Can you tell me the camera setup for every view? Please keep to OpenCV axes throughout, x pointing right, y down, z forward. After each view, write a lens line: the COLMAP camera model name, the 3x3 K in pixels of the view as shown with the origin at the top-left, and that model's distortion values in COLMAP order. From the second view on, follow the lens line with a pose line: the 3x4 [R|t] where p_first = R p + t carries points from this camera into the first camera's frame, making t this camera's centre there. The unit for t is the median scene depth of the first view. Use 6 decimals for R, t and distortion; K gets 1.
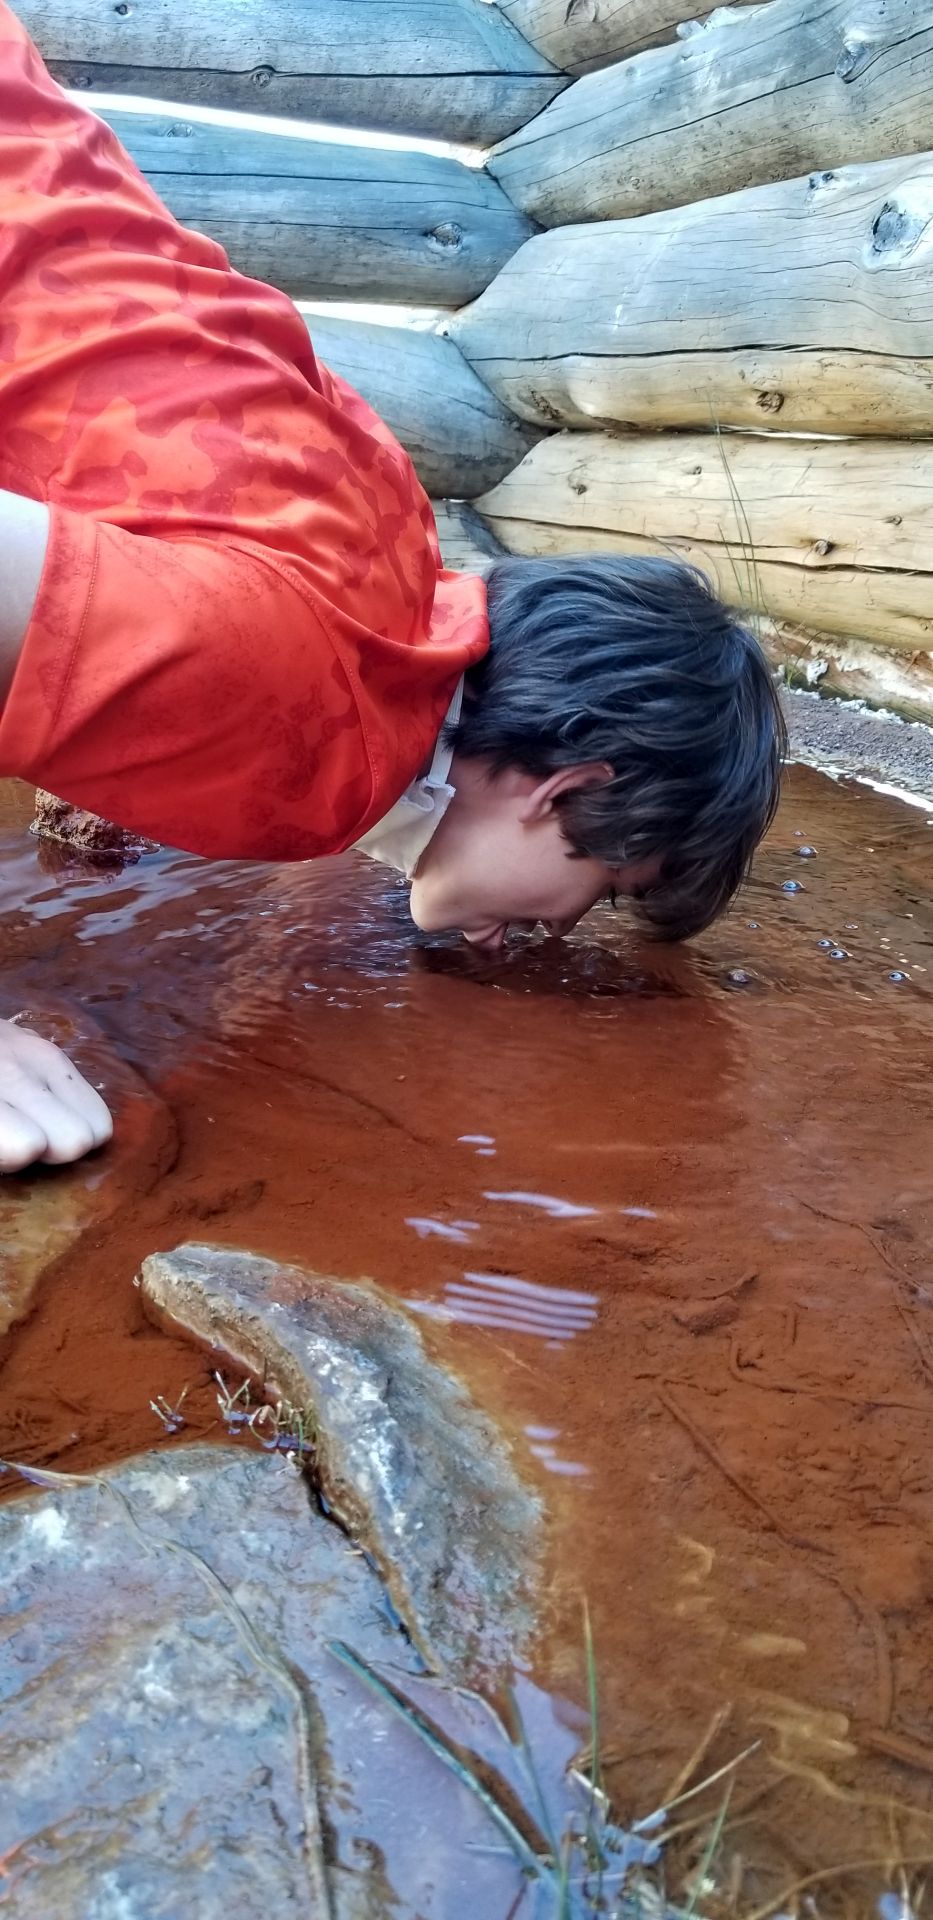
lens RADIAL K [[1559.1, 0, 466.5], [0, 1559.1, 960.0], [0, 0, 1]] dist [-0.002830, -0.069604]
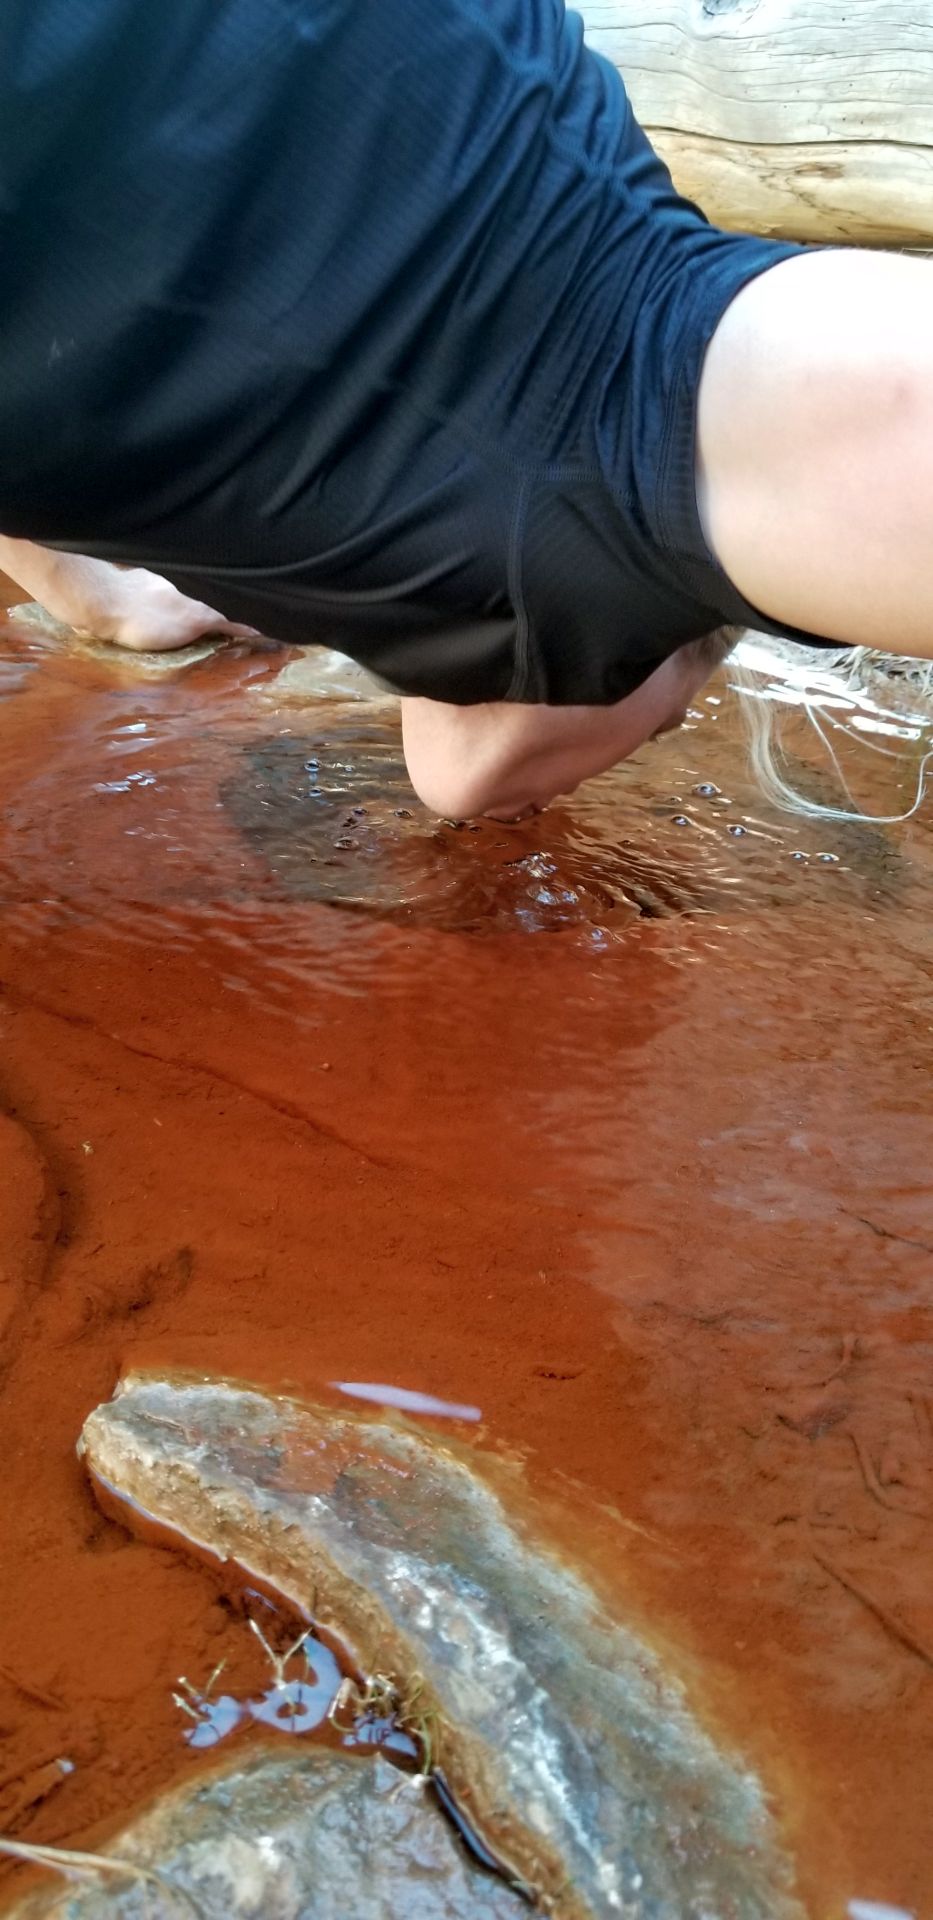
lens RADIAL K [[1559.1, 0, 466.5], [0, 1559.1, 960.0], [0, 0, 1]] dist [-0.002830, -0.069604]
pose [[0.975812, -0.034323, 0.215900, -0.213090], [0.007017, 0.992006, 0.125993, -0.113954], [-0.218499, -0.121430, 0.968253, 0.364325]]
